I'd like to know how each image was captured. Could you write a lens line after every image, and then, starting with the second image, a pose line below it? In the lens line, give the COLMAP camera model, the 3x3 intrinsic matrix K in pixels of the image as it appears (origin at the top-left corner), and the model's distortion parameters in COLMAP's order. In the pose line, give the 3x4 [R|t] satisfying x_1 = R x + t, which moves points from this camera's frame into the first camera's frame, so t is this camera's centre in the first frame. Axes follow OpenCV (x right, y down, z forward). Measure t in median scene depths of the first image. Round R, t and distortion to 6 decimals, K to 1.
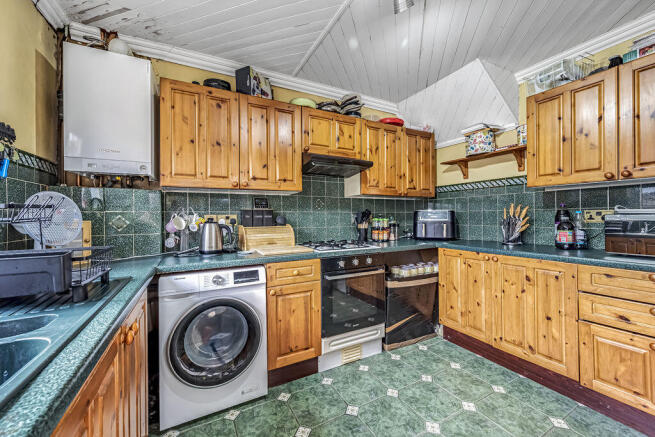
lens RADIAL K [[245.4, 0, 320.6], [0, 245.4, 218.1], [0, 0, 1]] dist [0.001172, 0.000386]
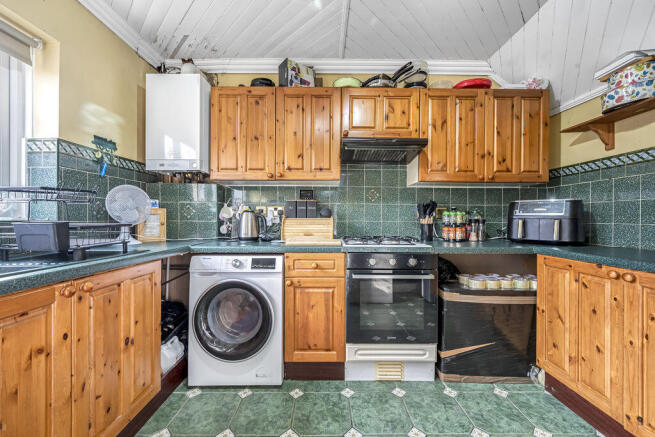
lens RADIAL K [[245.4, 0, 320.6], [0, 245.4, 218.1], [0, 0, 1]] dist [0.001172, 0.000386]
pose [[0.898419, 0.016710, -0.438822, 0.269752], [-0.015690, 0.999859, 0.005953, 0.029806], [0.438860, 0.001537, 0.898554, 0.141486]]
